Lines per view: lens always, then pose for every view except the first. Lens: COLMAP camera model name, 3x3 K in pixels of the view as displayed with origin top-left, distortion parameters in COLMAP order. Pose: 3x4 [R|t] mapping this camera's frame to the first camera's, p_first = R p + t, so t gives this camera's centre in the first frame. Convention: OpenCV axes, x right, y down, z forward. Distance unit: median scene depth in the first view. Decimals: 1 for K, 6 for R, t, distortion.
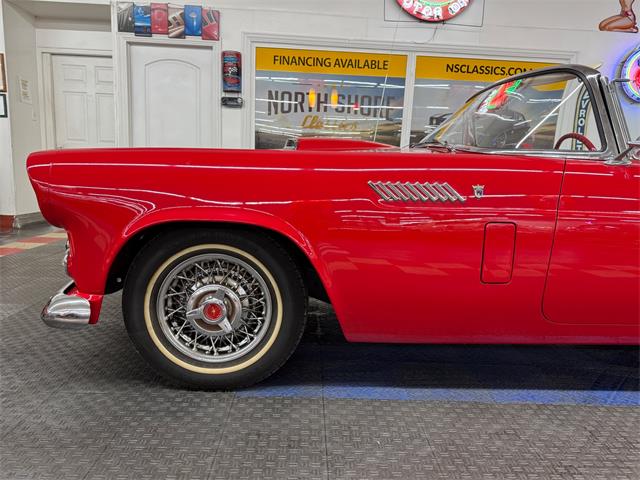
lens RADIAL K [[453.2, 0, 320.0], [0, 453.2, 240.0], [0, 0, 1]] dist [0.035230, -0.037842]
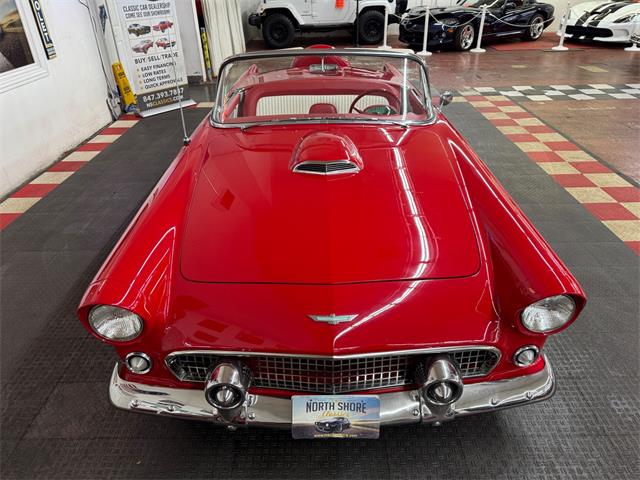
lens RADIAL K [[454.4, 0, 324.8], [0, 454.4, 241.1], [0, 0, 1]] dist [0.003778, -0.000117]
pose [[0.031122, -0.546459, 0.836908, -0.419051], [0.175888, 0.827241, 0.533606, -0.264219], [-0.983918, 0.130595, 0.121861, 0.417292]]
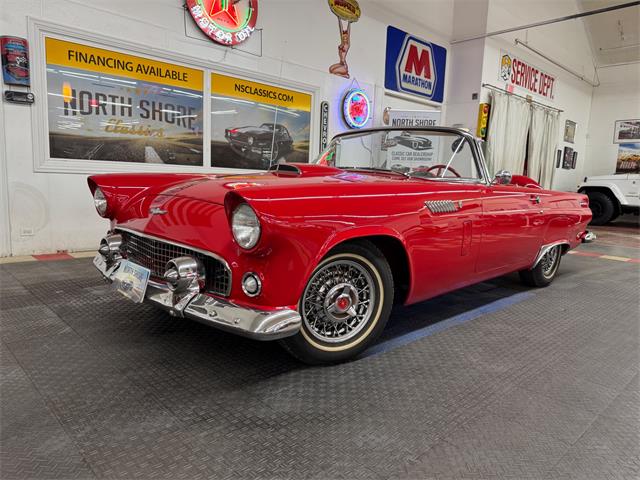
lens RADIAL K [[449.9, 0, 319.2], [0, 449.9, 241.8], [0, 0, 1]] dist [0.080347, -0.110970]
pose [[0.743038, -0.105313, 0.660911, -0.368206], [0.095340, 0.994126, 0.051222, -0.030797], [-0.662424, 0.024951, 0.748714, 0.016936]]
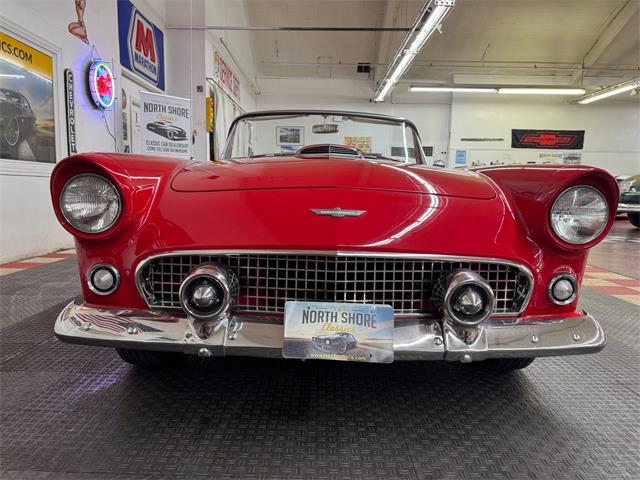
lens RADIAL K [[453.2, 0, 320.0], [0, 453.2, 240.0], [0, 0, 1]] dist [0.035230, -0.037842]
pose [[0.034814, -0.154749, 0.987340, -0.462874], [0.137240, 0.979320, 0.148653, -0.078950], [-0.989926, 0.130328, 0.055331, 0.454448]]
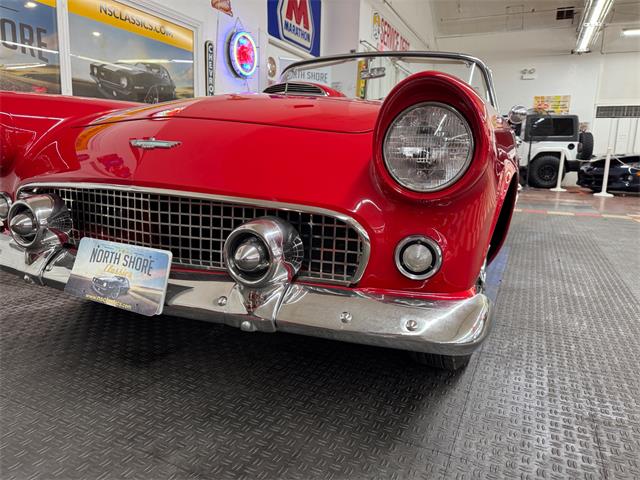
lens RADIAL K [[456.8, 0, 320.0], [0, 456.8, 240.0], [0, 0, 1]] dist [0.000773, -0.003406]
pose [[0.452234, -0.191774, 0.871038, -0.369327], [0.129170, 0.980397, 0.148787, -0.027304], [-0.882496, 0.045225, 0.468140, 0.265555]]
